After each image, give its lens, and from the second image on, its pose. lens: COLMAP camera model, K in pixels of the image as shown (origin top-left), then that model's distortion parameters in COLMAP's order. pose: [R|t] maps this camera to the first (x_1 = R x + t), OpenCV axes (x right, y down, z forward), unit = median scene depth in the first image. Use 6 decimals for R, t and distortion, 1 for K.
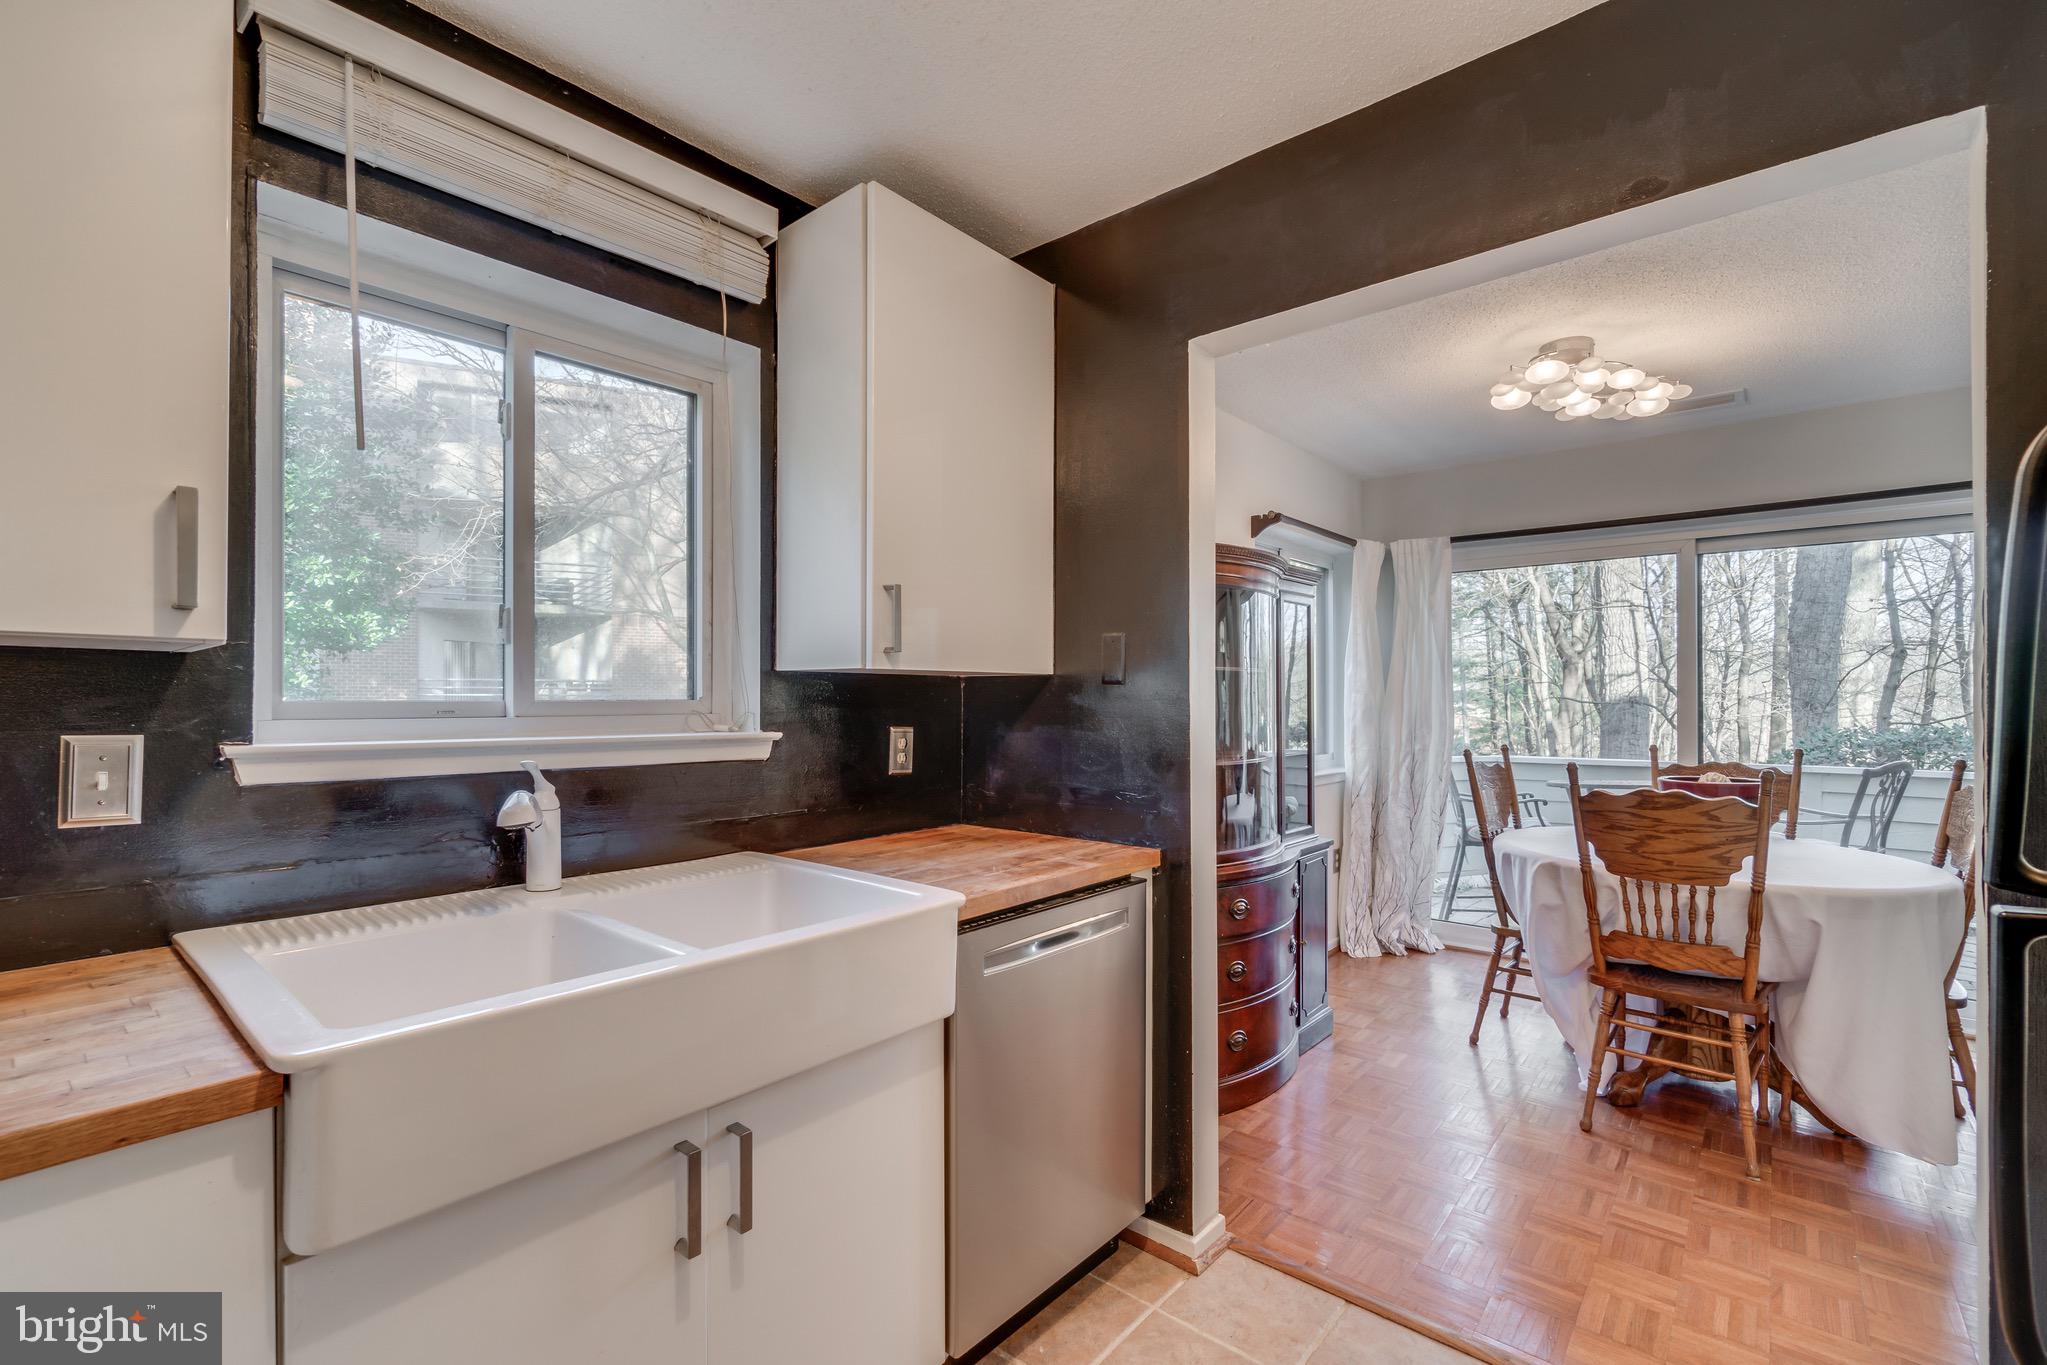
lens RADIAL K [[893.6, 0, 1039.2], [0, 893.6, 695.1], [0, 0, 1]] dist [-0.000791, 0.001208]
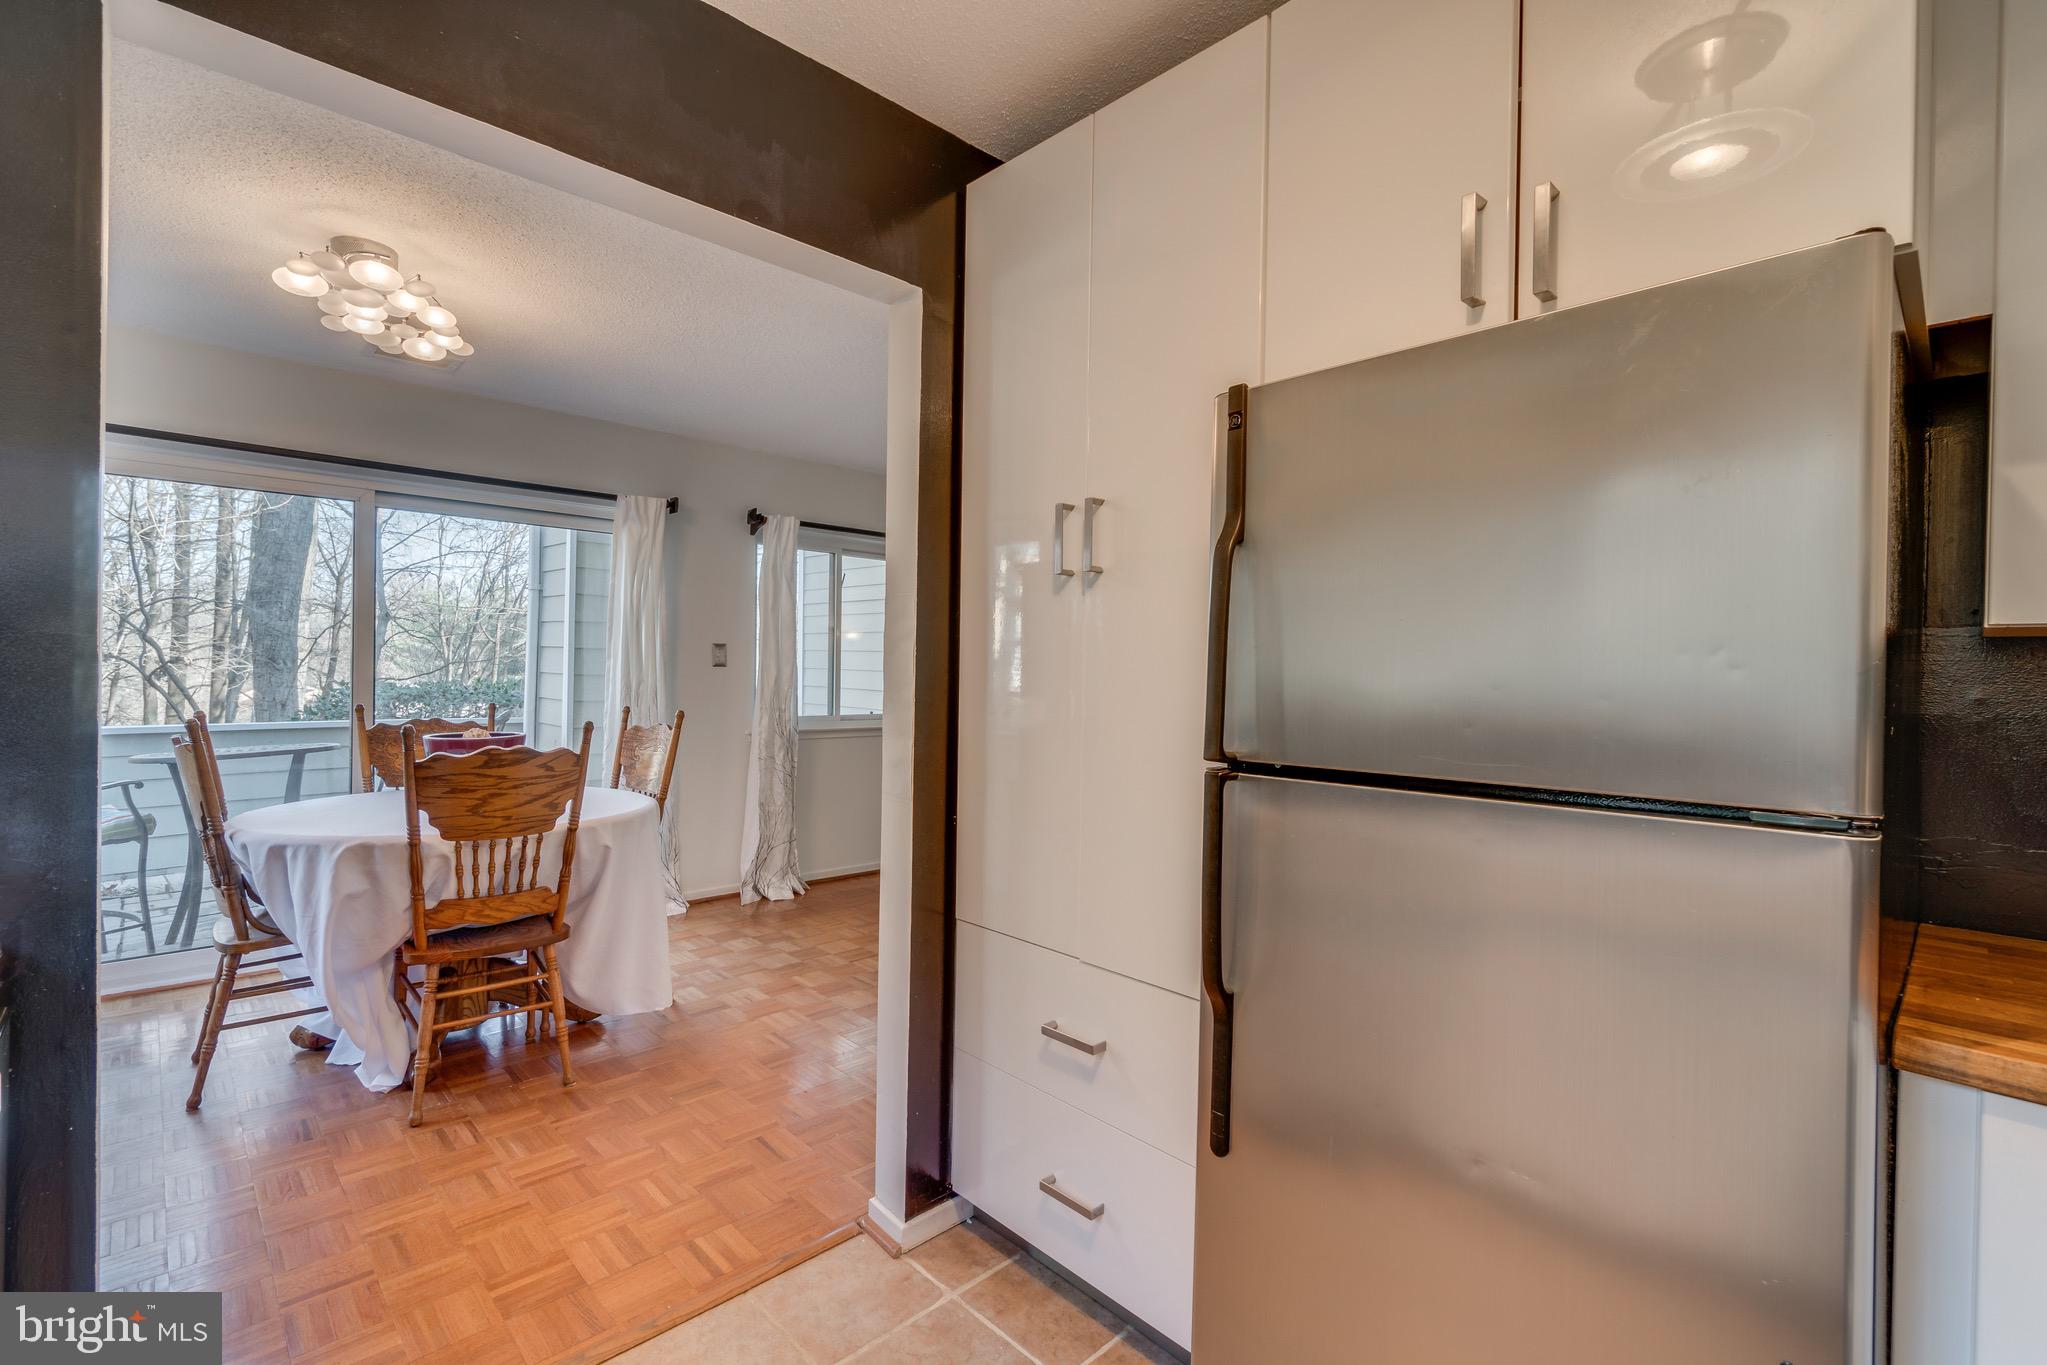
lens RADIAL K [[893.6, 0, 1024.4], [0, 893.6, 671.3], [0, 0, 1]] dist [-0.000791, 0.001208]
pose [[0.112365, 0.000511, 0.993667, -0.238118], [-0.023427, 0.999723, 0.002135, 0.004283], [-0.993391, -0.023519, 0.112345, 0.297608]]
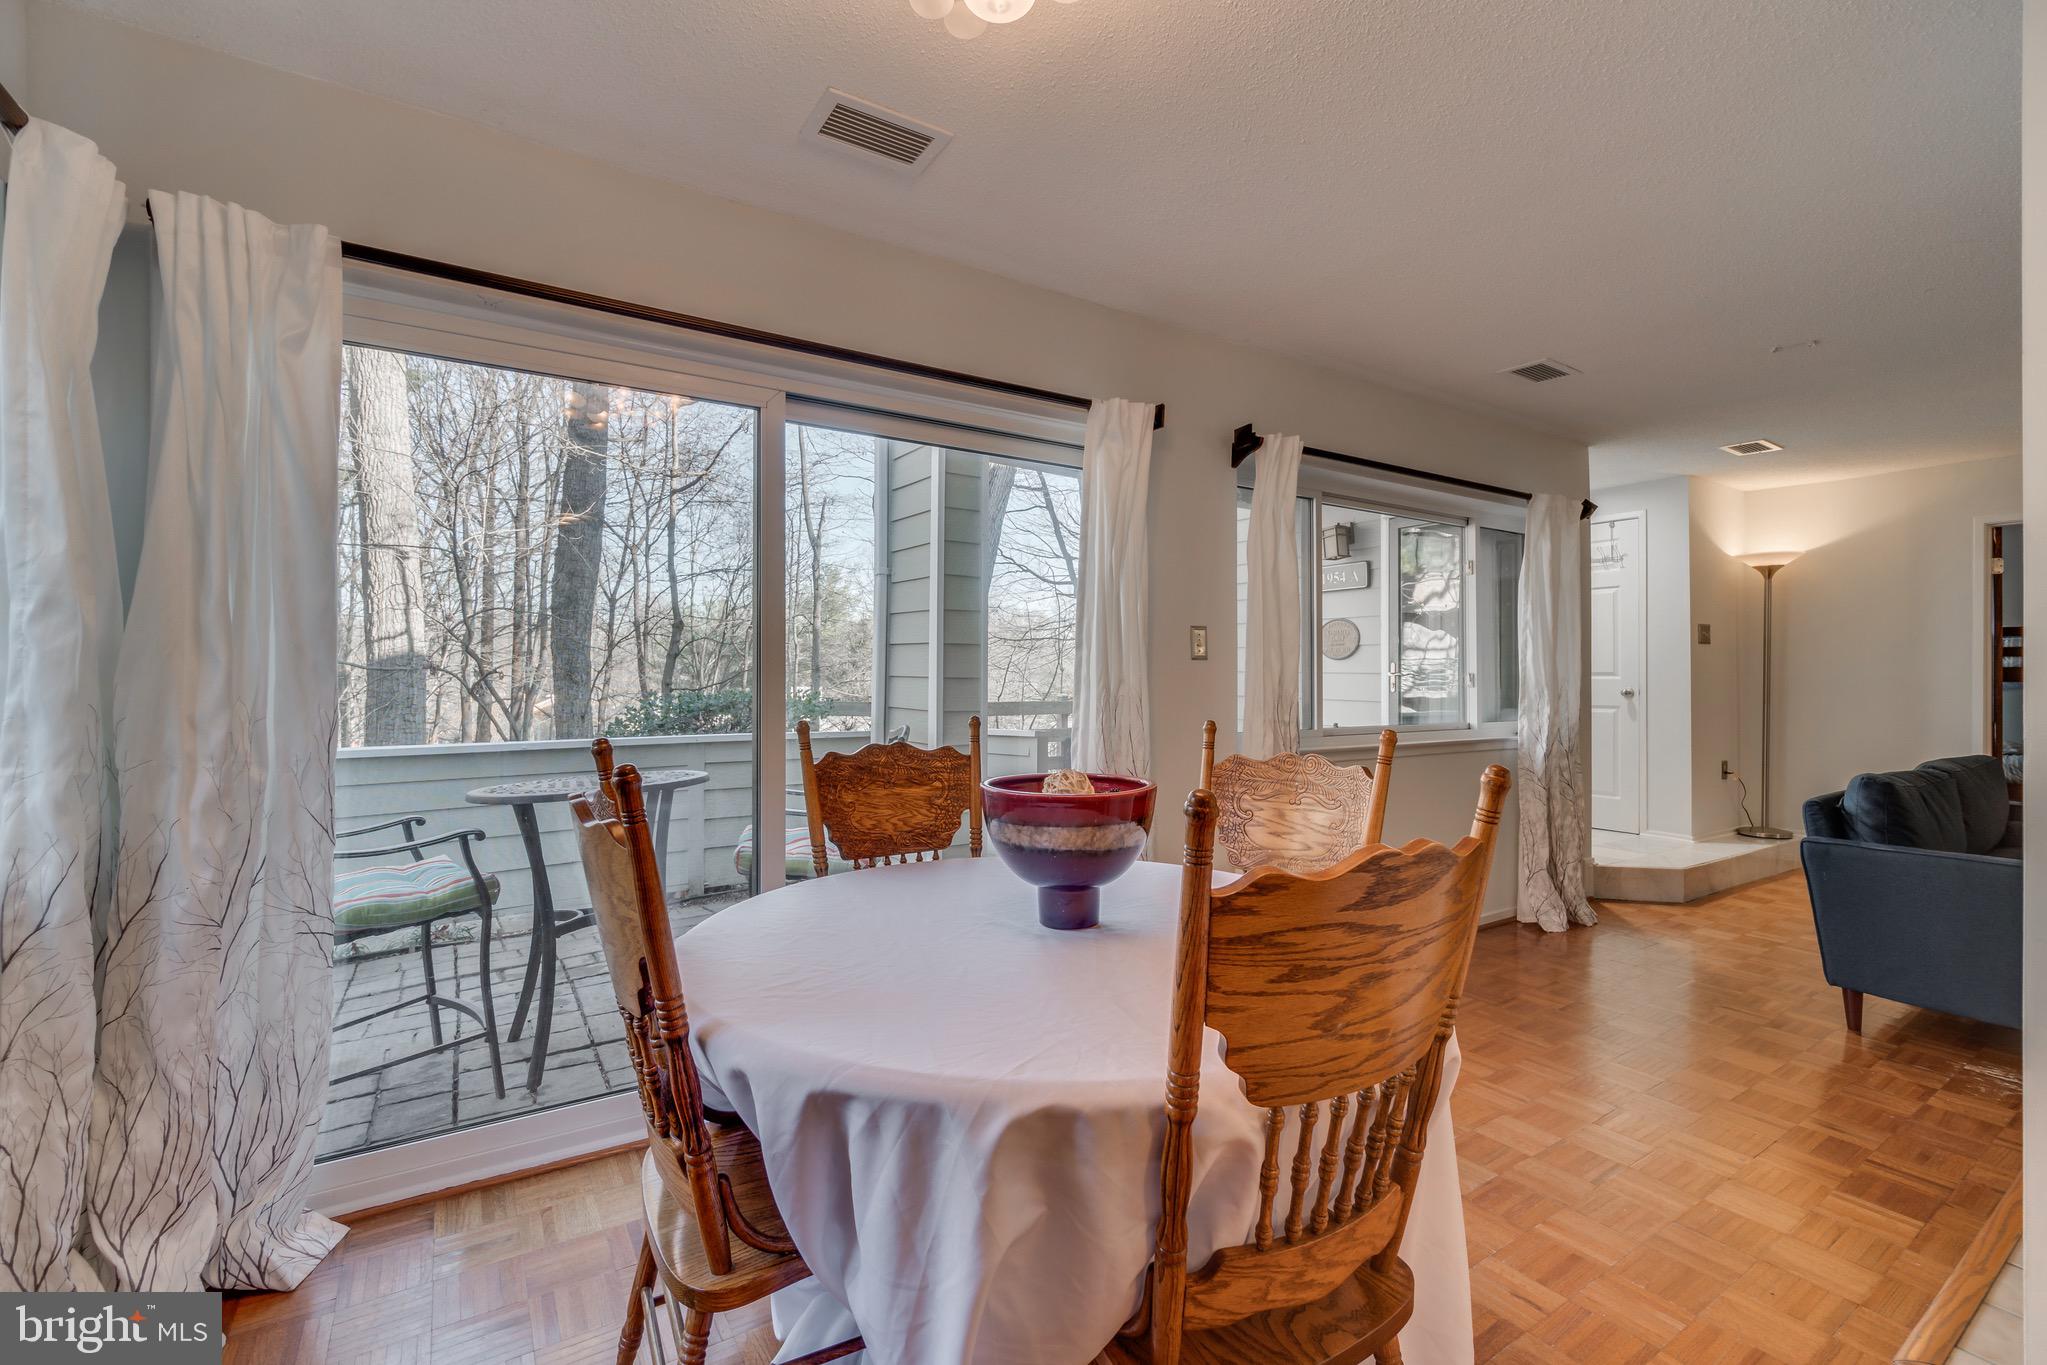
lens RADIAL K [[893.6, 0, 1042.1], [0, 893.6, 668.8], [0, 0, 1]] dist [-0.000791, 0.001208]
pose [[0.307708, 0.009011, 0.951438, 0.299037], [-0.009419, 0.999935, -0.006424, 0.037436], [-0.951434, -0.006985, 0.307773, 1.002022]]
